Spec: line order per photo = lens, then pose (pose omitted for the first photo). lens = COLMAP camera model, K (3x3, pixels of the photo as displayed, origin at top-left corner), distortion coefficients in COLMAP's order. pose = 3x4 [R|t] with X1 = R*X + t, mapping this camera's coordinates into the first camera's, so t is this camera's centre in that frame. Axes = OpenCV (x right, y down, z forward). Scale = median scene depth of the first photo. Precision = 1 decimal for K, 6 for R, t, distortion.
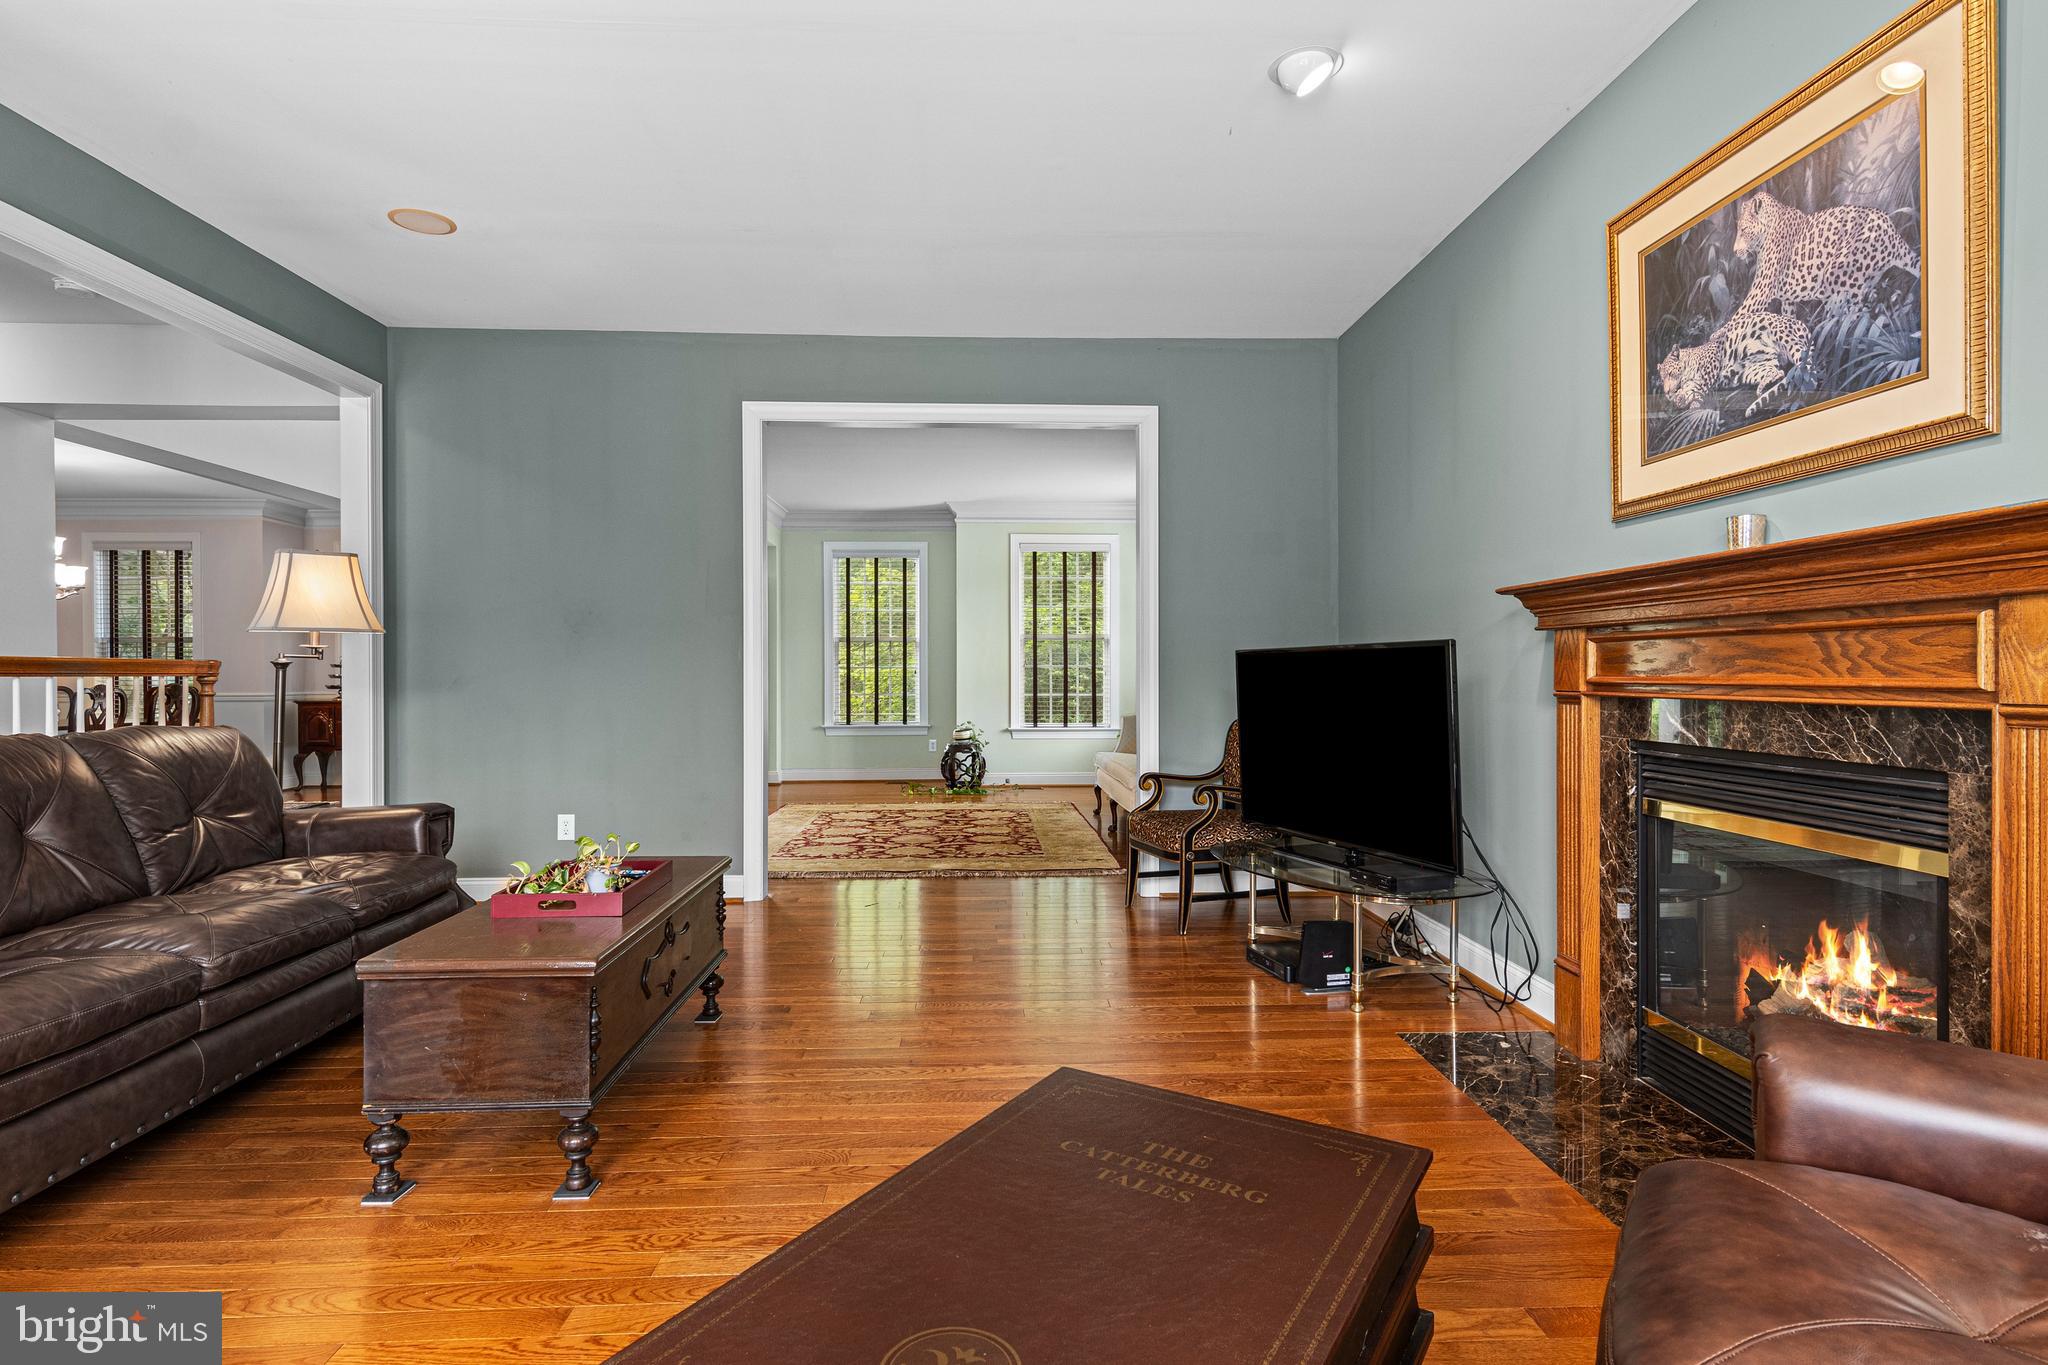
lens RADIAL K [[1050.0, 0, 1024.0], [0, 1050.0, 682.5], [0, 0, 1]] dist [0.010773, -0.000786]
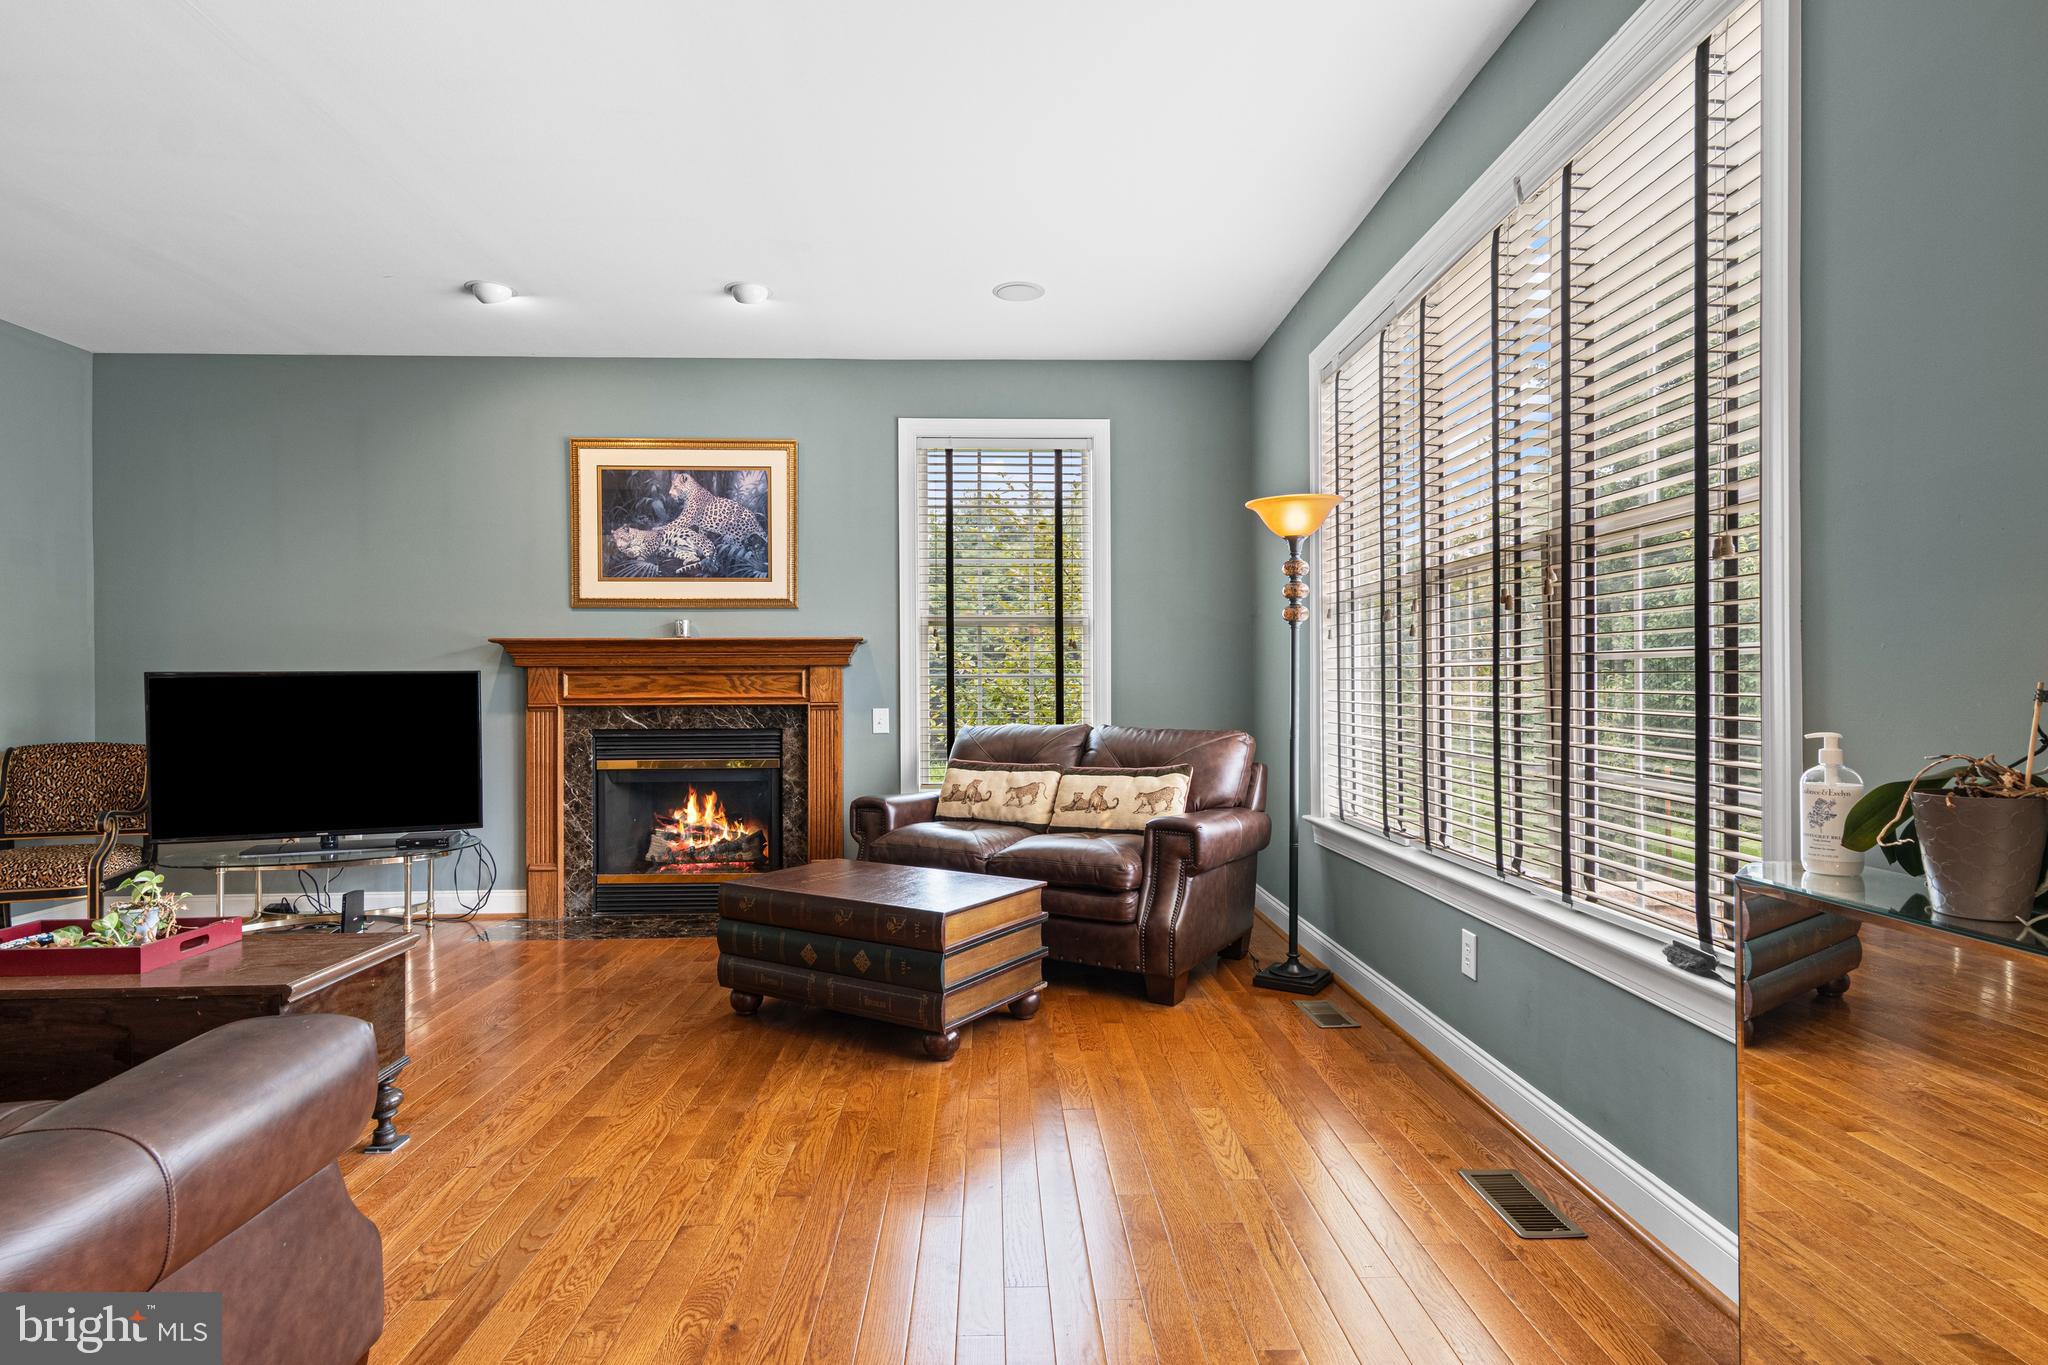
lens RADIAL K [[1043.7, 0, 1027.2], [0, 1043.7, 694.5], [0, 0, 1]] dist [0.011156, -0.000996]
pose [[0.010245, -0.001441, 0.999946, -1.459677], [0.013286, 0.999911, 0.001305, 0.001829], [-0.999859, 0.013272, 0.010263, 0.273182]]
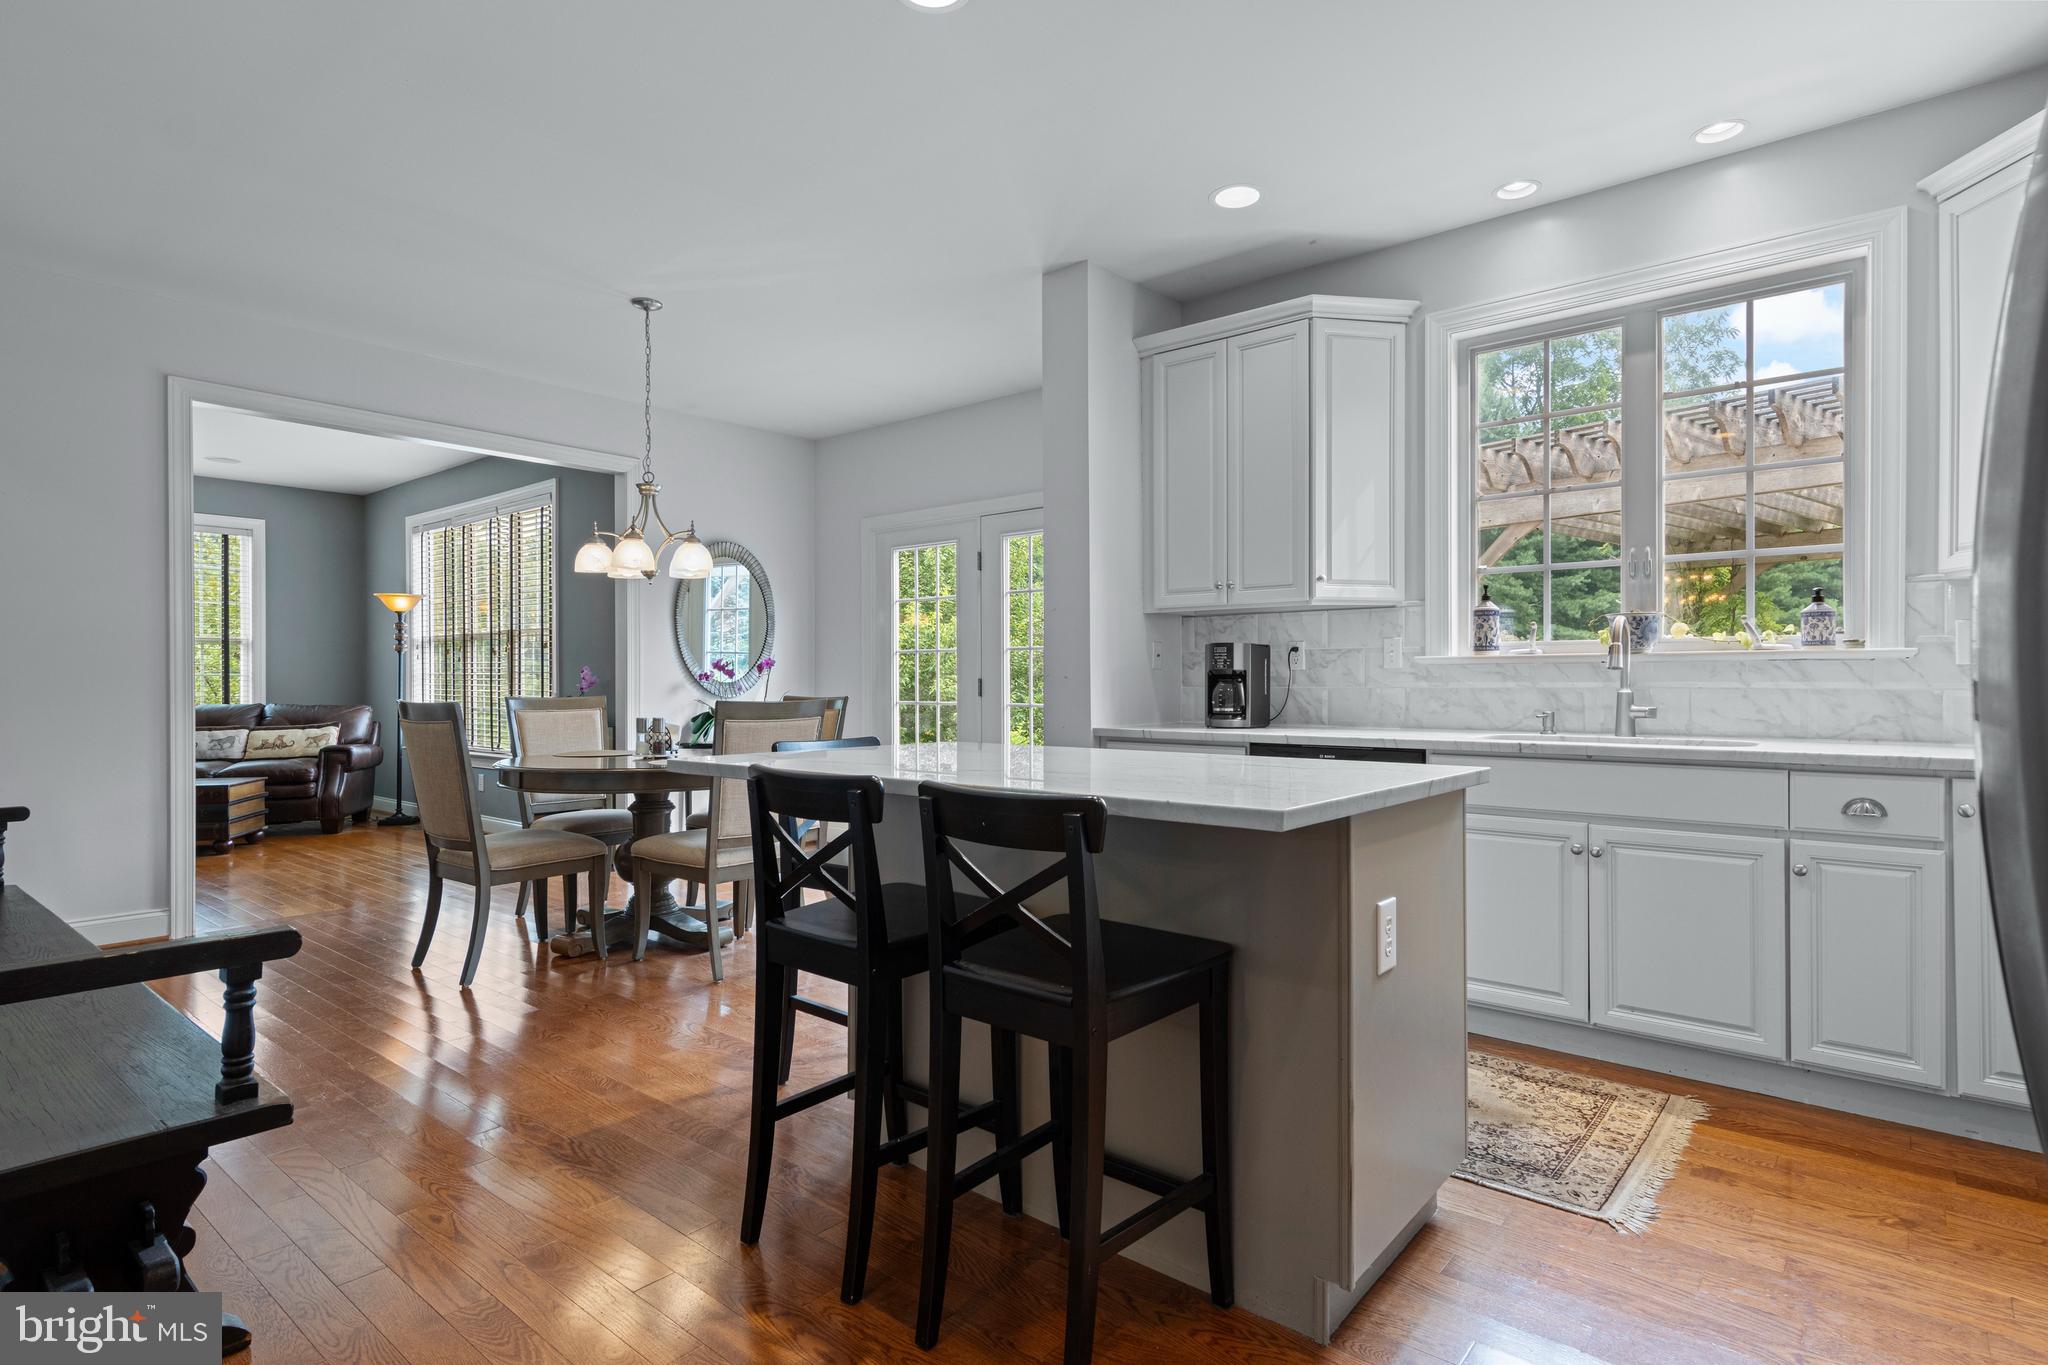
lens RADIAL K [[1050.0, 0, 1024.0], [0, 1050.0, 682.5], [0, 0, 1]] dist [0.010773, -0.000786]
pose [[-0.734916, 0.004221, 0.678145, -3.675699], [0.010468, 0.999932, 0.005120, 0.002194], [-0.678078, 0.010861, -0.734910, 1.025842]]
